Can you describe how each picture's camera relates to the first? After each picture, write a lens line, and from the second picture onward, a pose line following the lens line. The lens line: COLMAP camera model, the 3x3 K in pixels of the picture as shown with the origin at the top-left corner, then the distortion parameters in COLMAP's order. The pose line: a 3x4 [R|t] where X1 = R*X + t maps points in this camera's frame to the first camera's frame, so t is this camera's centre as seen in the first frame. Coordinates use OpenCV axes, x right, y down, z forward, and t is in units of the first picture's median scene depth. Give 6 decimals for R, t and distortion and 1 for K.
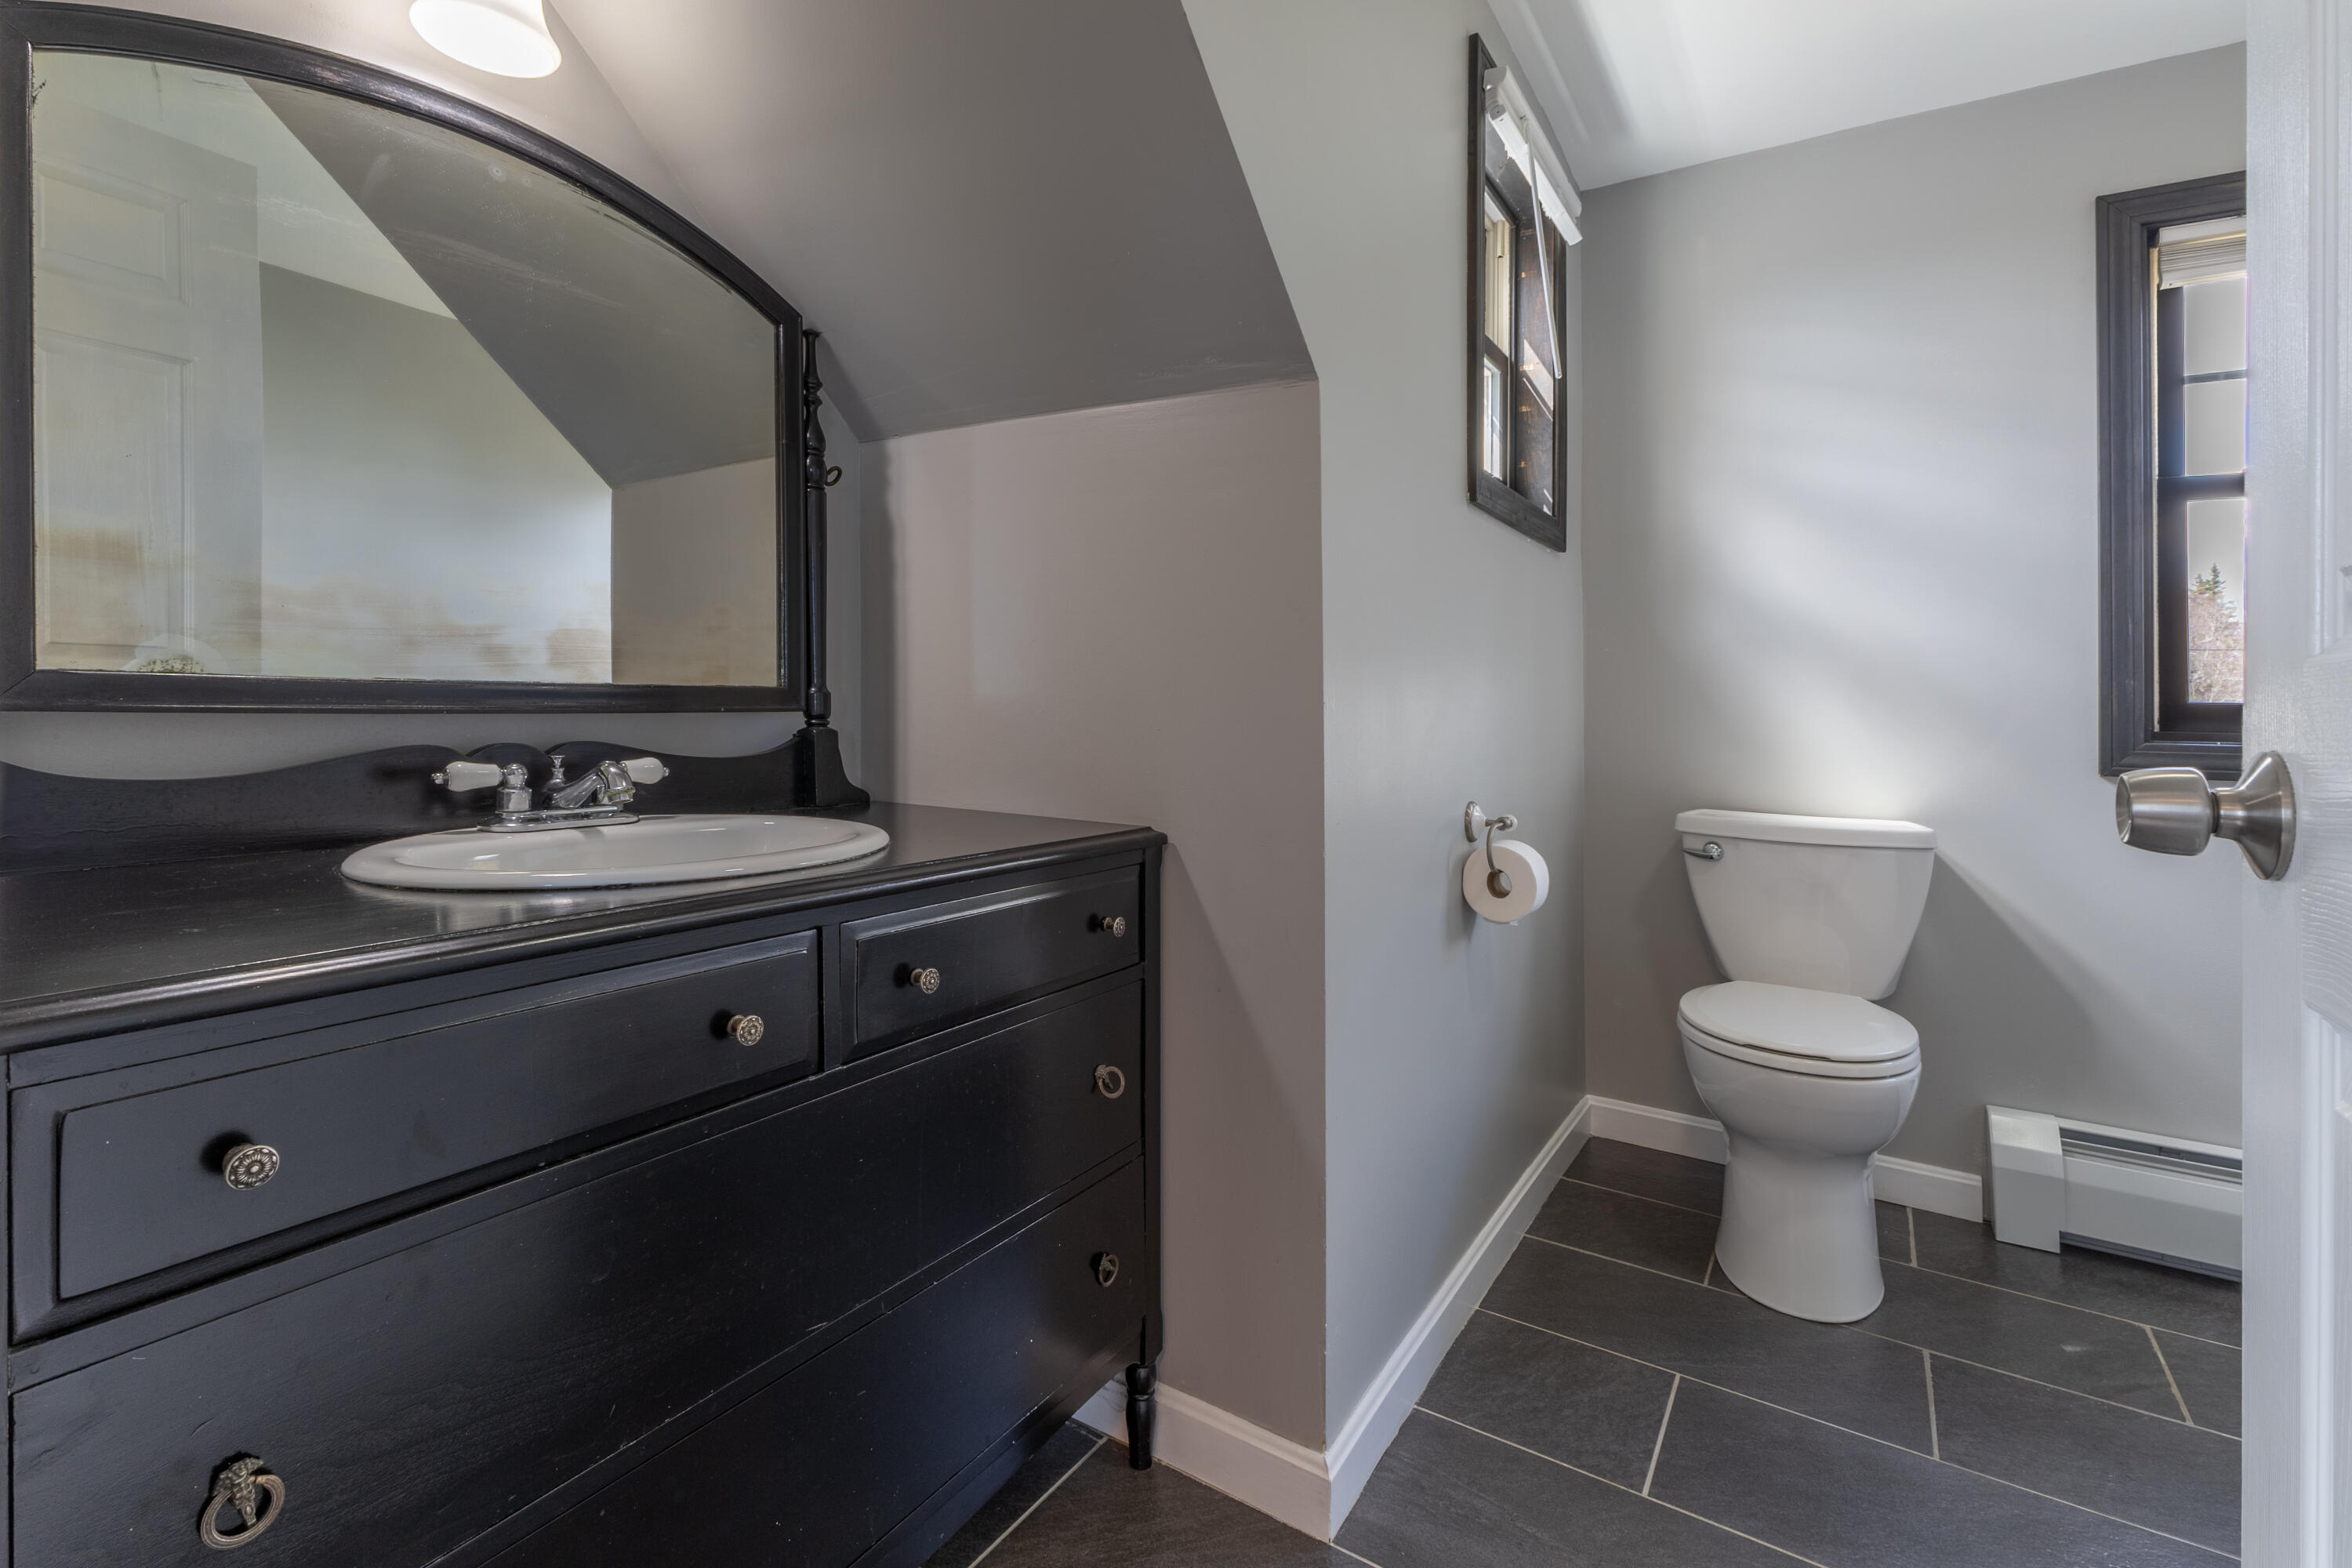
lens RADIAL K [[1046.2, 0, 1169.4], [0, 1046.2, 706.8], [0, 0, 1]] dist [0.002648, 0.000118]
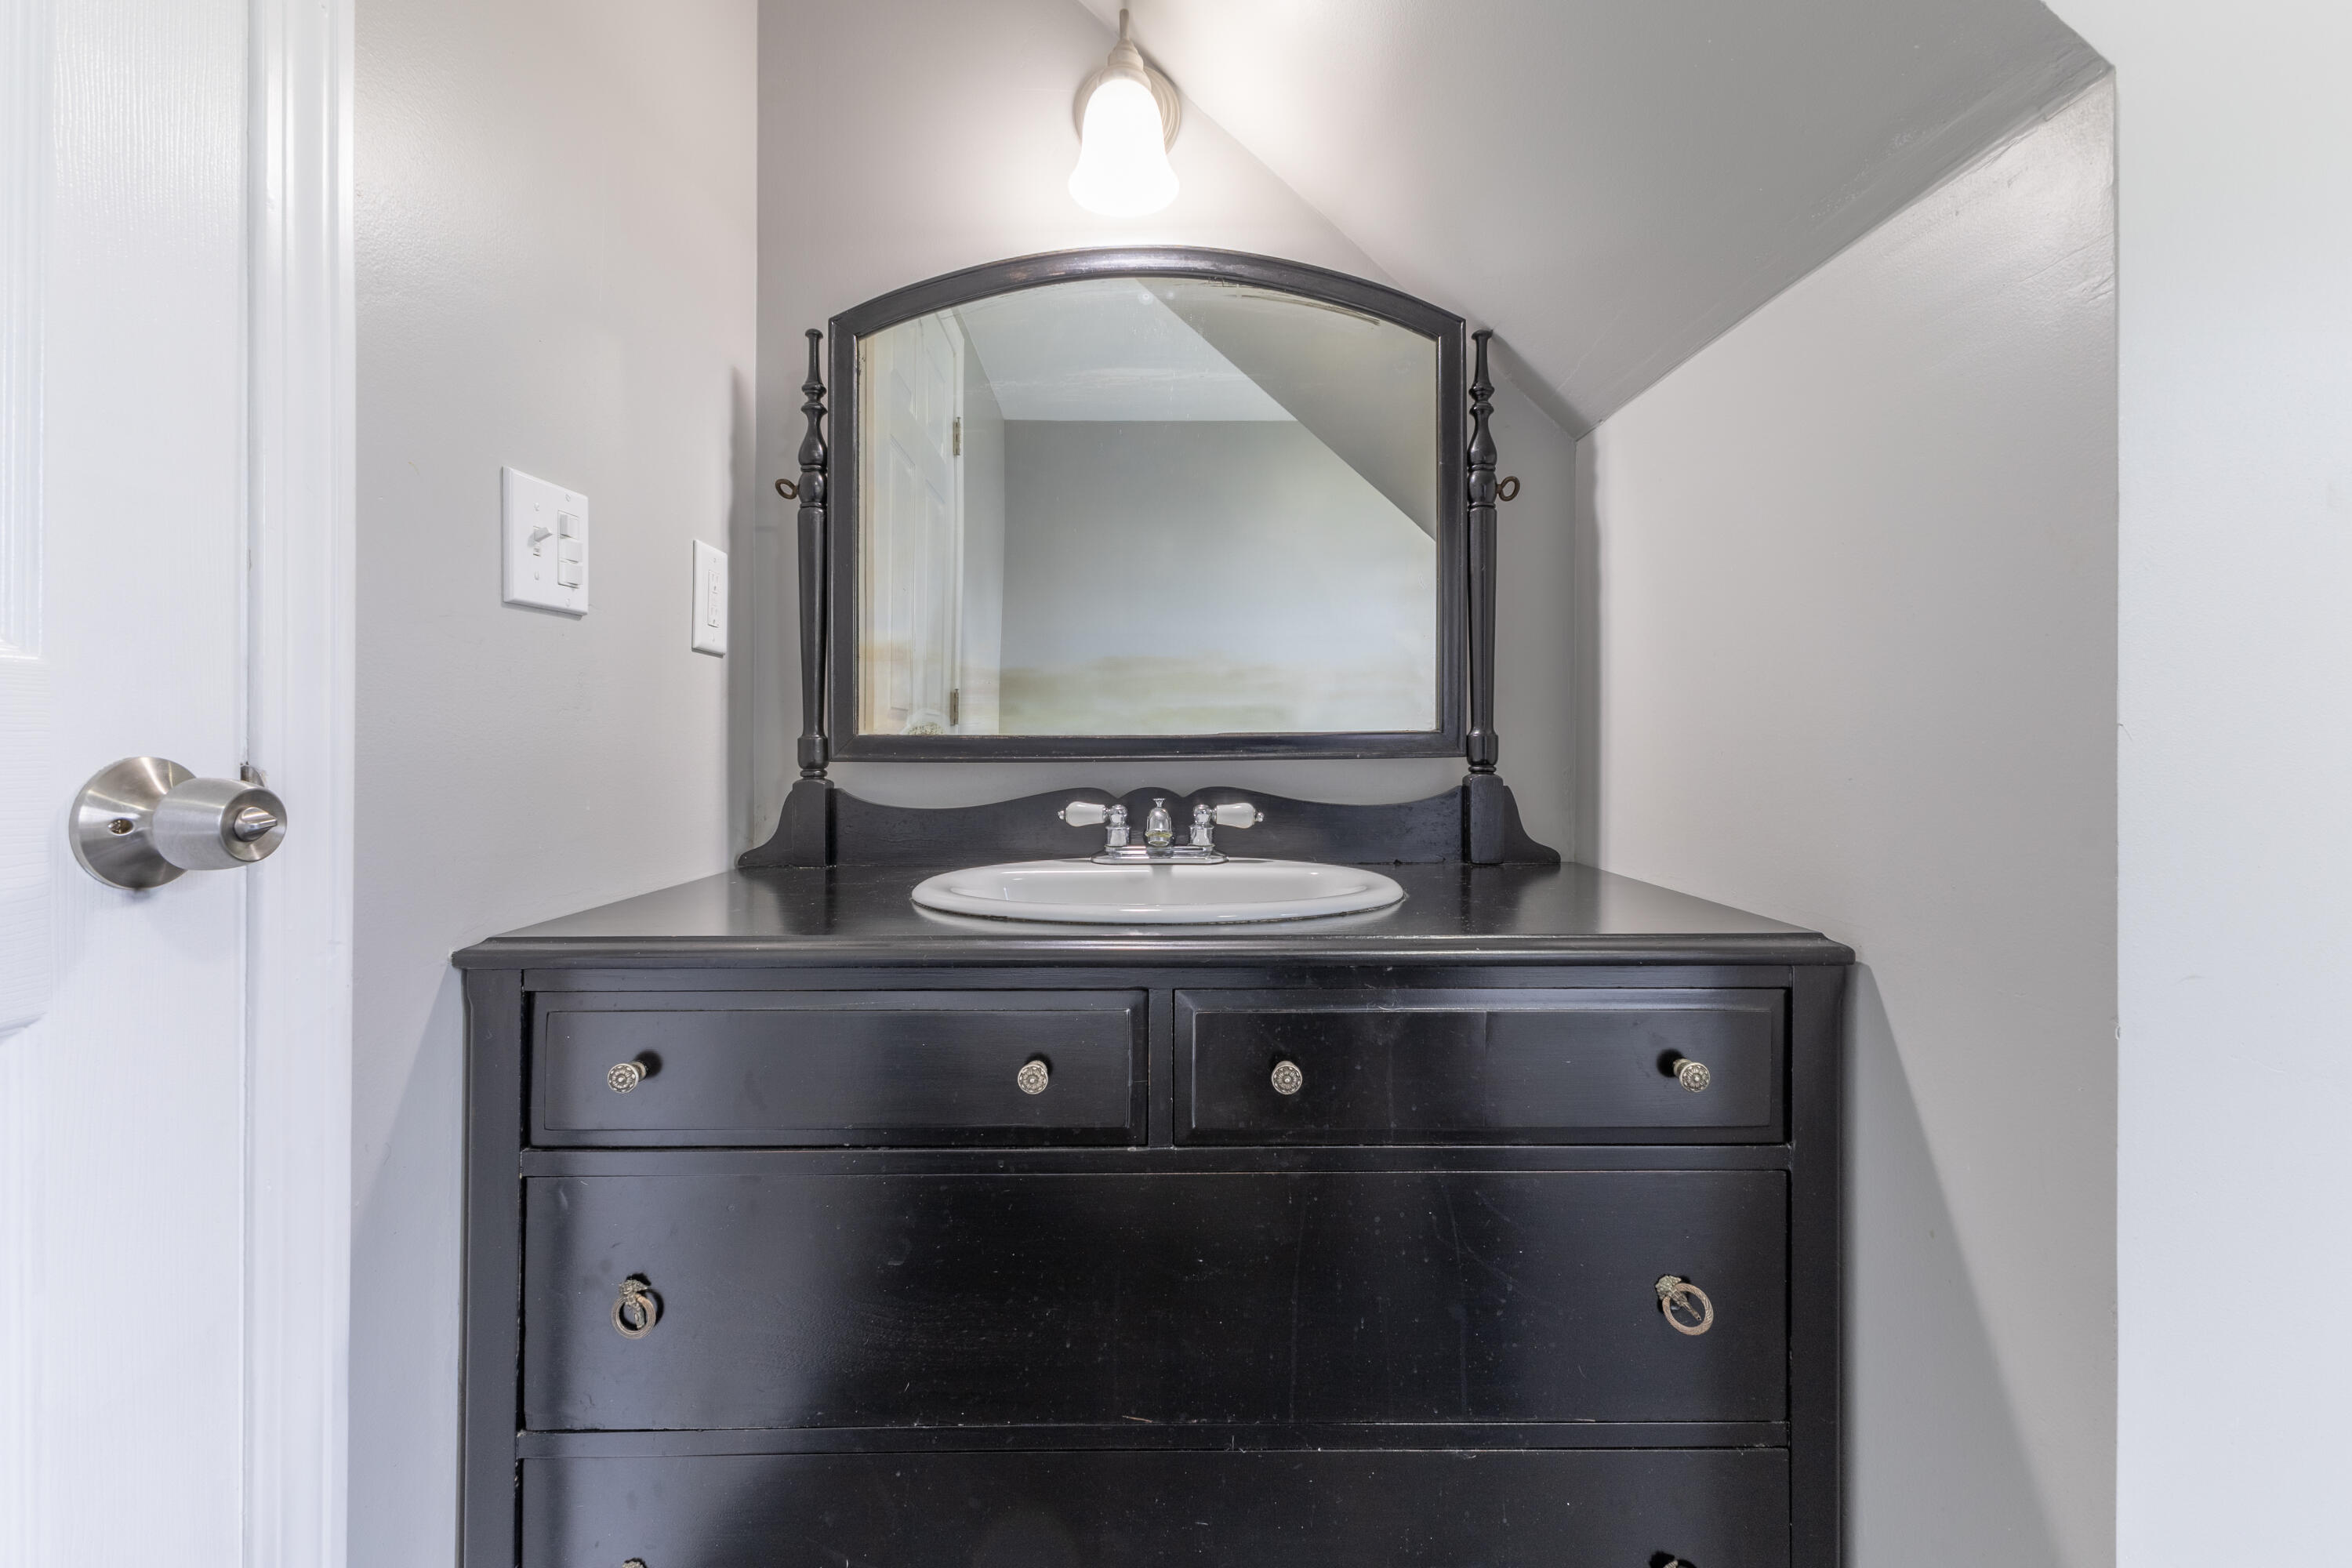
lens RADIAL K [[1014.6, 0, 1183.2], [0, 1014.6, 774.1], [0, 0, 1]] dist [0.003204, 0.000115]
pose [[0.552149, -0.001047, -0.833745, 0.320992], [0.013650, 0.999877, 0.007784, 0.011452], [0.833634, -0.015678, 0.552095, 0.403166]]
